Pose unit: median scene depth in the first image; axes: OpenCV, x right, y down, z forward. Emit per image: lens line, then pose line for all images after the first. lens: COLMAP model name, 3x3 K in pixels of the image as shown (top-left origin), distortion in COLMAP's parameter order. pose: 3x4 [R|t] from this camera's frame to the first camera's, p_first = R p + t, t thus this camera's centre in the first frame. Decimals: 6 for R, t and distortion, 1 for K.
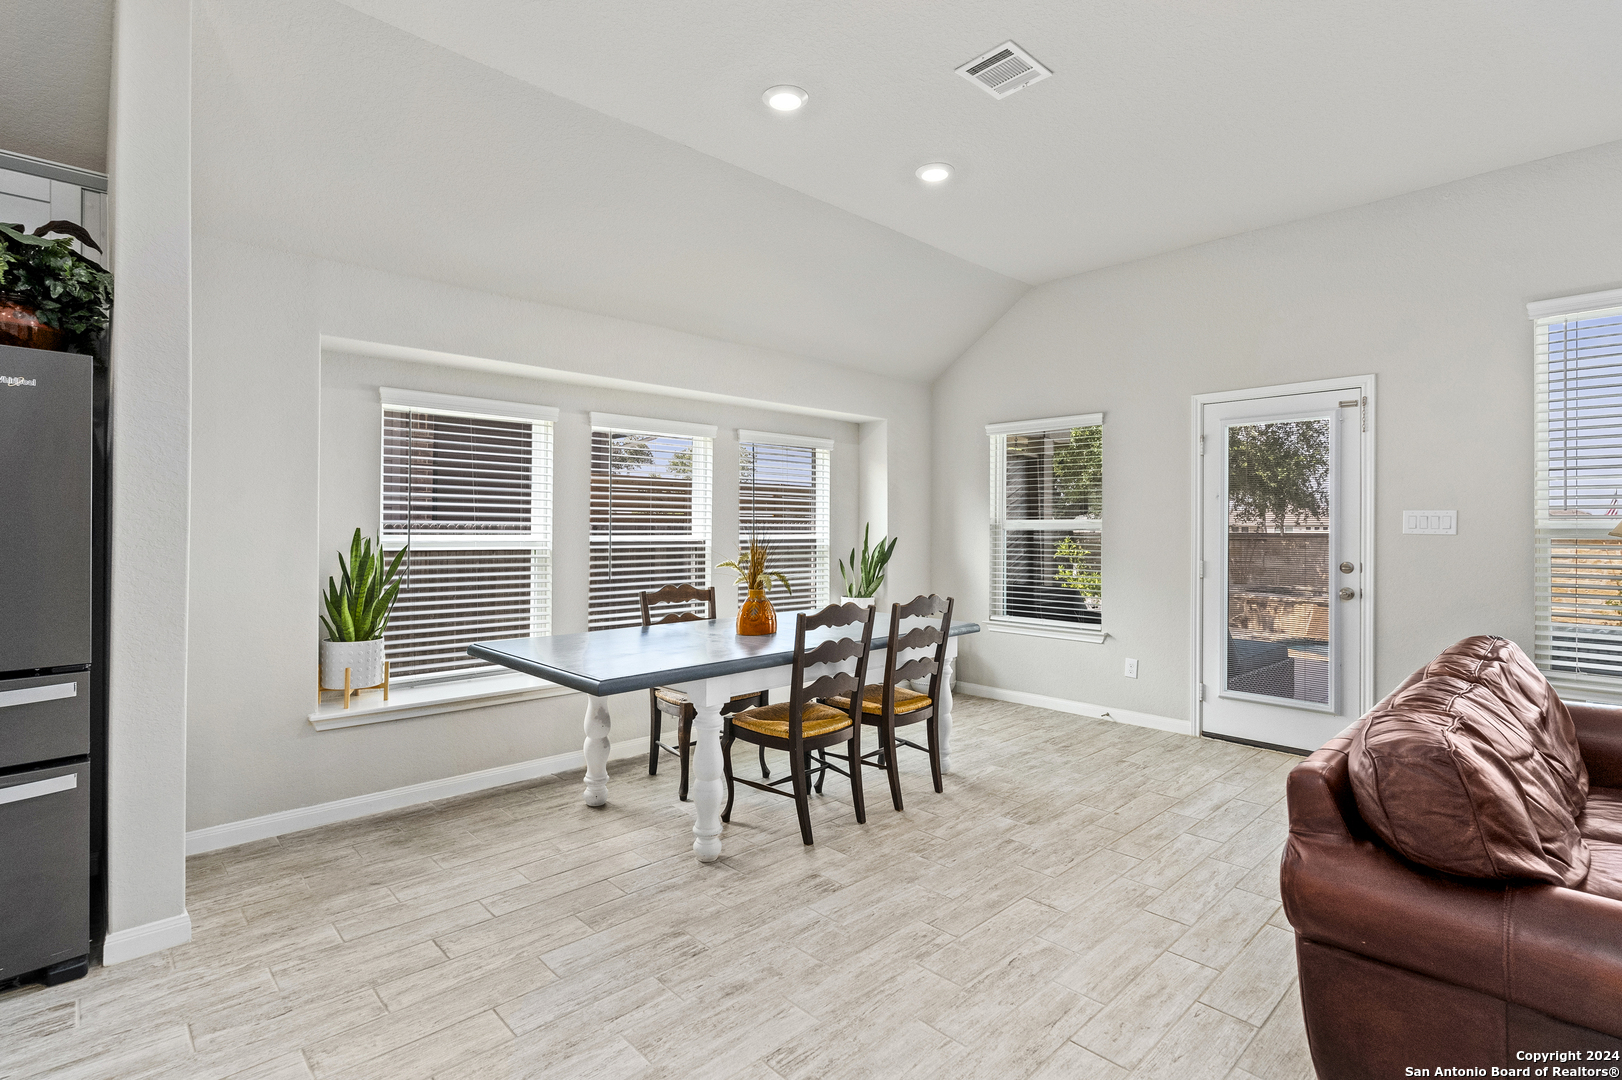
lens RADIAL K [[777.0, 0, 804.8], [0, 777.0, 524.9], [0, 0, 1]] dist [-0.002500, -0.000310]
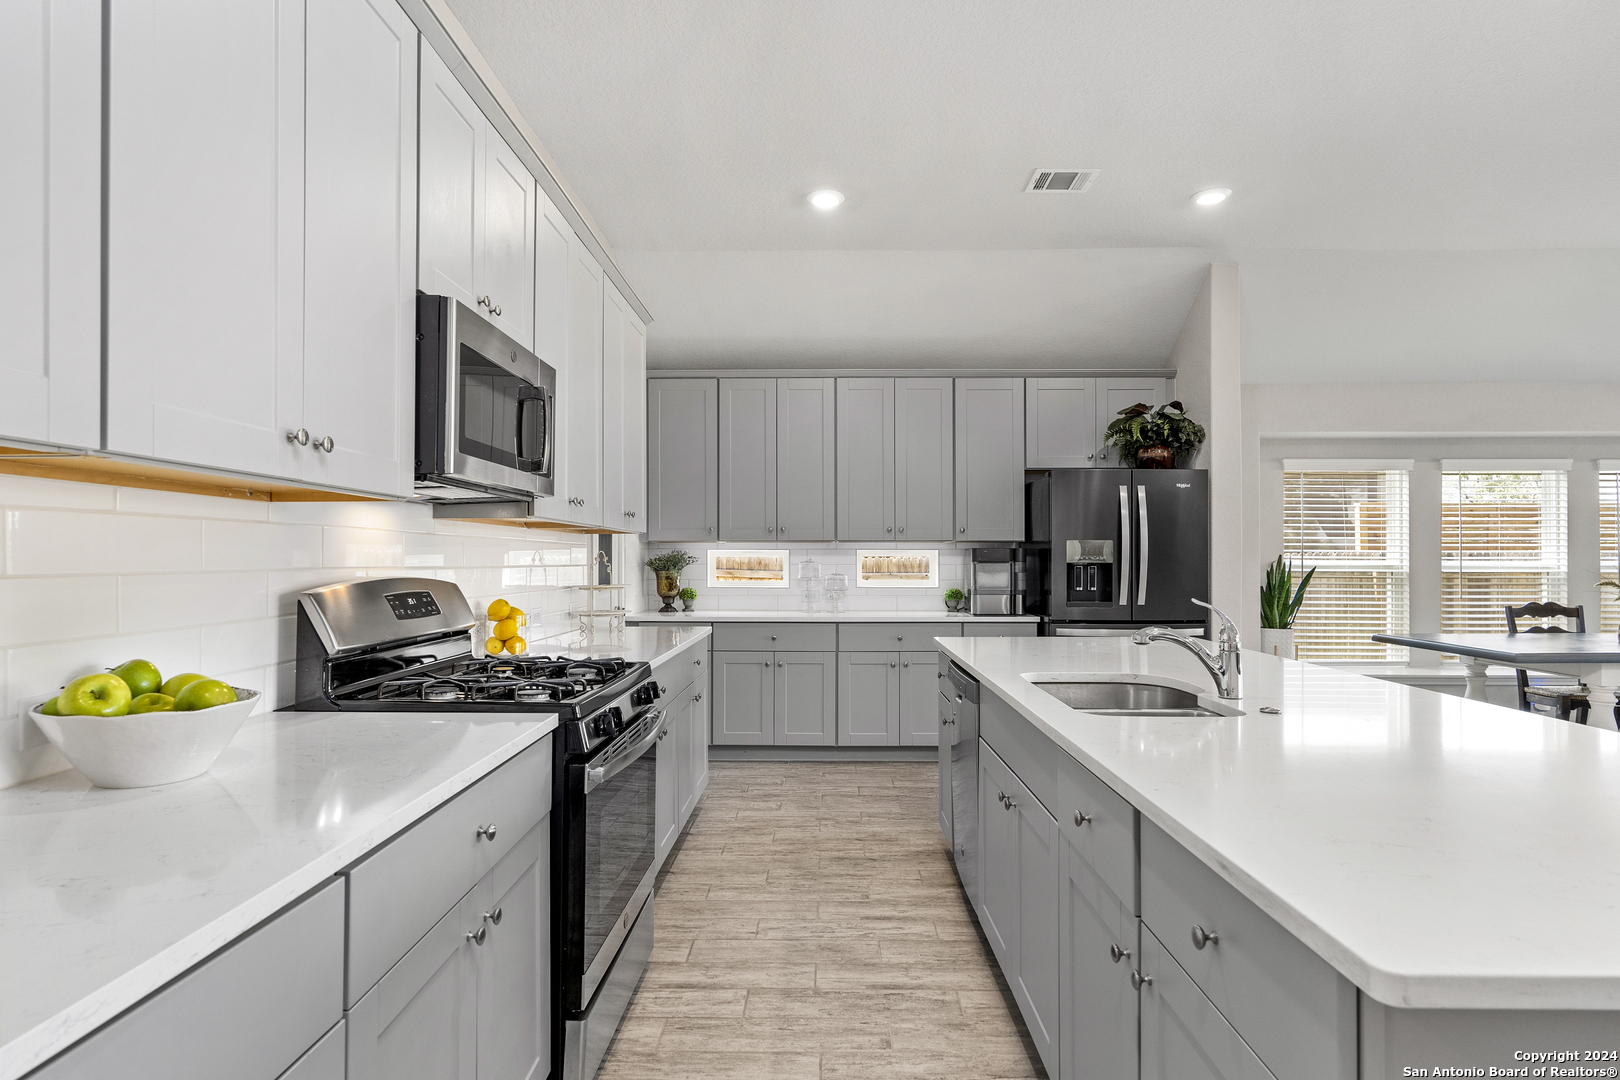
lens RADIAL K [[860.0, 0, 812.5], [0, 860.0, 548.4], [0, 0, 1]] dist [-0.003567, -0.000056]
pose [[0.713244, -0.011958, -0.700814, -0.042341], [0.004757, 0.999914, -0.012221, 0.006727], [0.700900, 0.005382, 0.713239, -0.731777]]
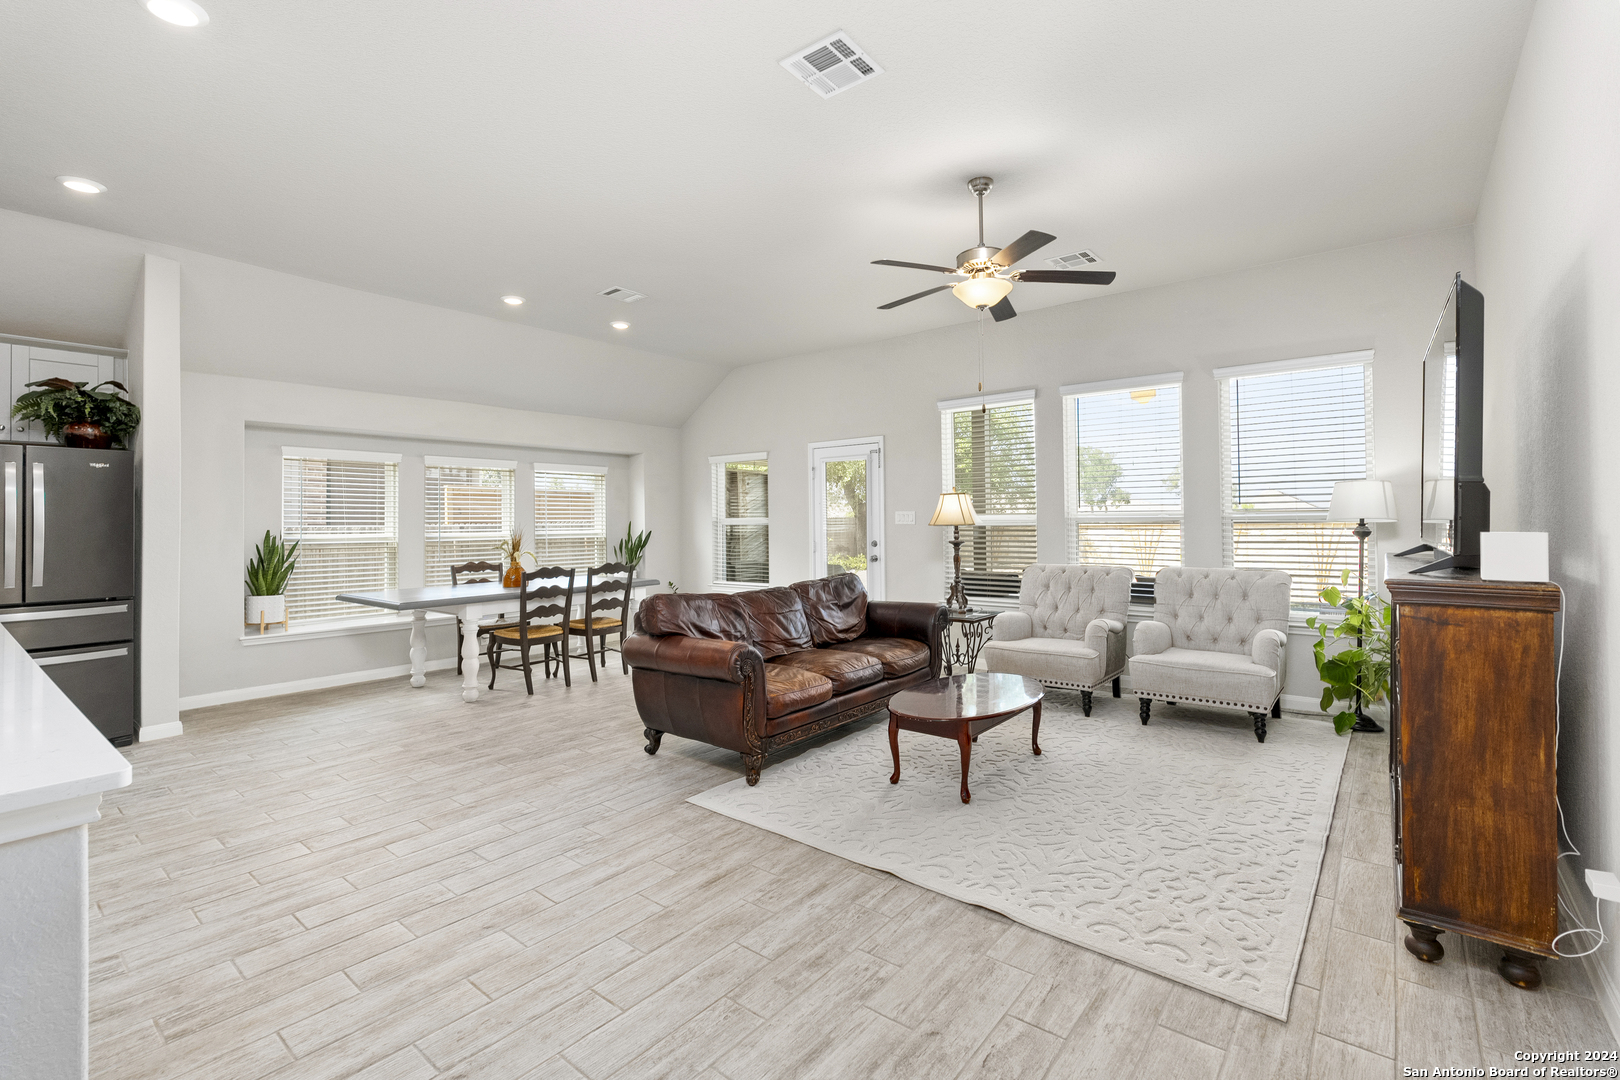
lens RADIAL K [[725.1, 0, 812.6], [0, 725.1, 511.9], [0, 0, 1]] dist [-0.003001, -0.000183]
pose [[0.991118, -0.012688, 0.132381, 0.357552], [0.014287, 0.999836, -0.011131, -0.001668], [-0.132218, 0.012923, 0.991136, -0.655686]]
